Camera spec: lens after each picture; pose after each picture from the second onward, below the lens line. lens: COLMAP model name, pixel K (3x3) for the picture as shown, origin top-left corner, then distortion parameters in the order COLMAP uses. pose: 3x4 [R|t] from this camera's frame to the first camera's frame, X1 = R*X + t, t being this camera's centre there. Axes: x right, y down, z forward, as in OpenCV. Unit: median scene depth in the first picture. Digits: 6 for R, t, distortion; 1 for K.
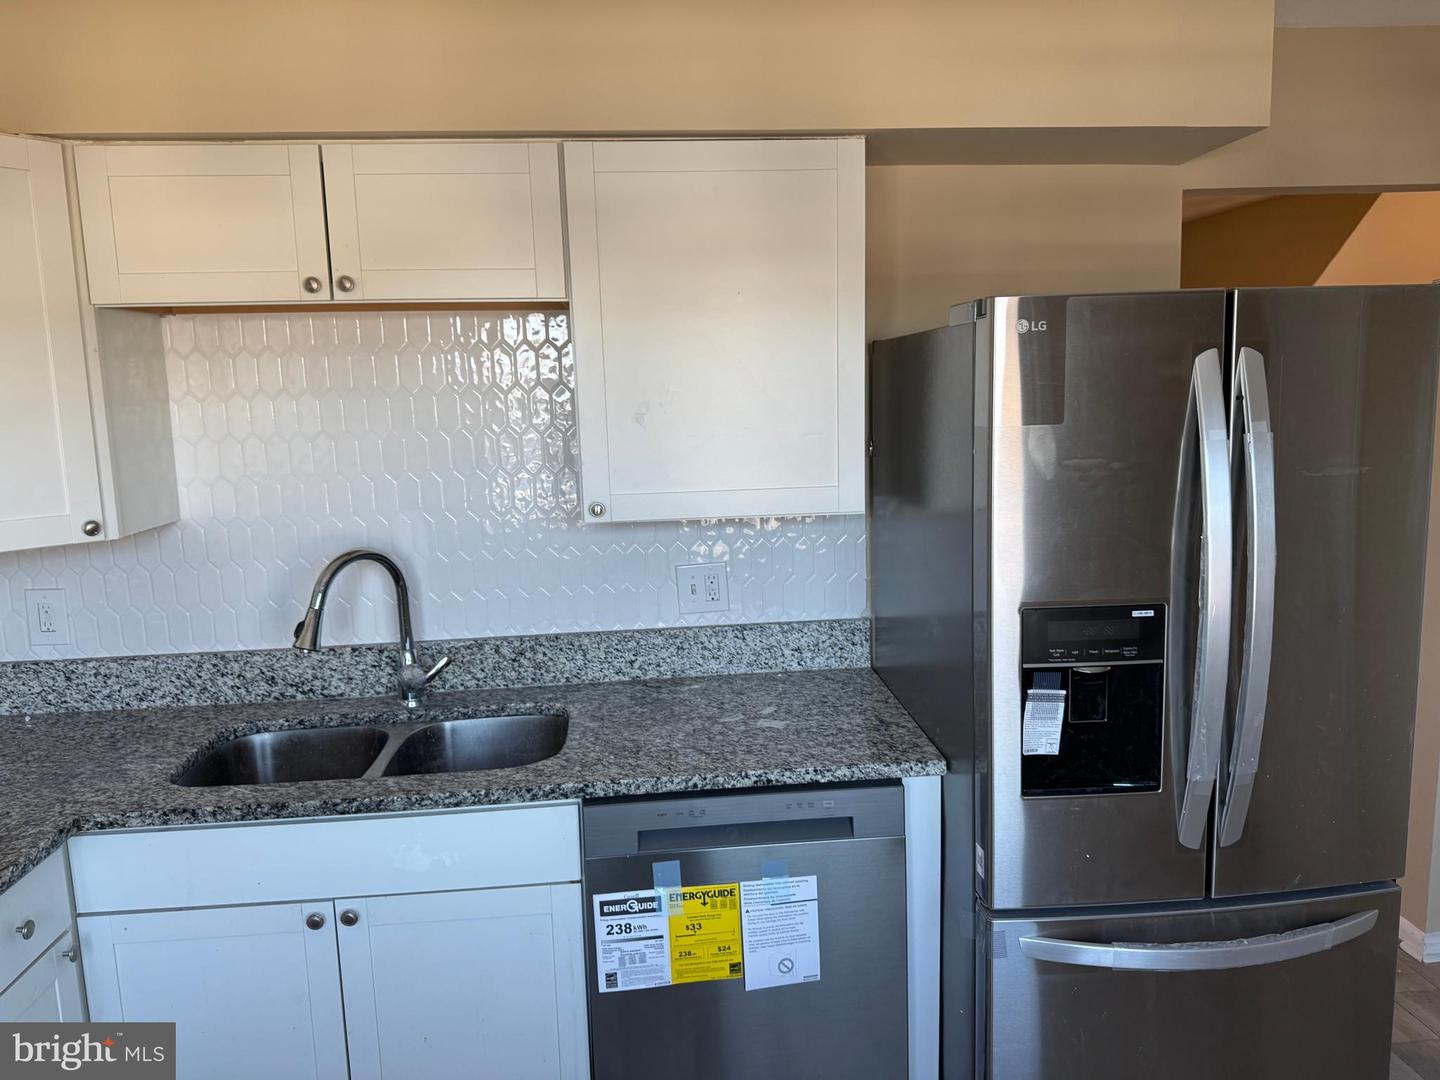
lens RADIAL K [[1017.6, 0, 717.5], [0, 1017.6, 525.2], [0, 0, 1]] dist [0.032729, -0.027973]
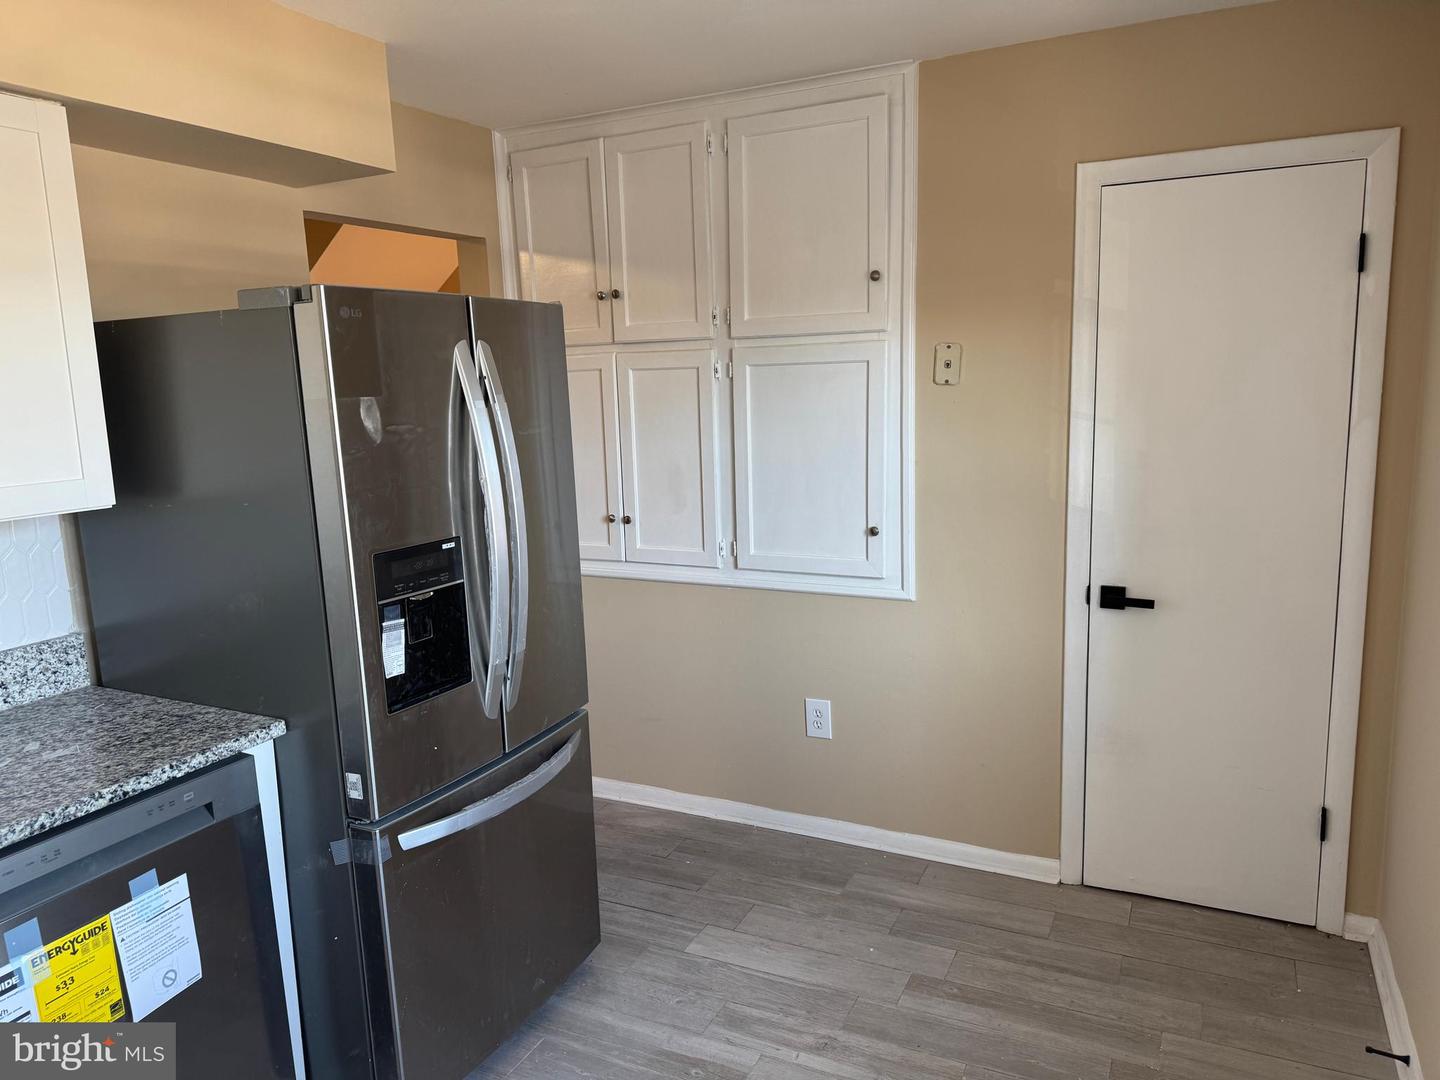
lens RADIAL K [[1017.6, 0, 728.8], [0, 1017.6, 537.7], [0, 0, 1]] dist [0.032729, -0.027973]
pose [[0.527069, -0.132742, 0.839391, -0.408116], [0.137627, 0.988020, 0.069828, 0.031123], [-0.838604, 0.078719, 0.539023, 0.017321]]
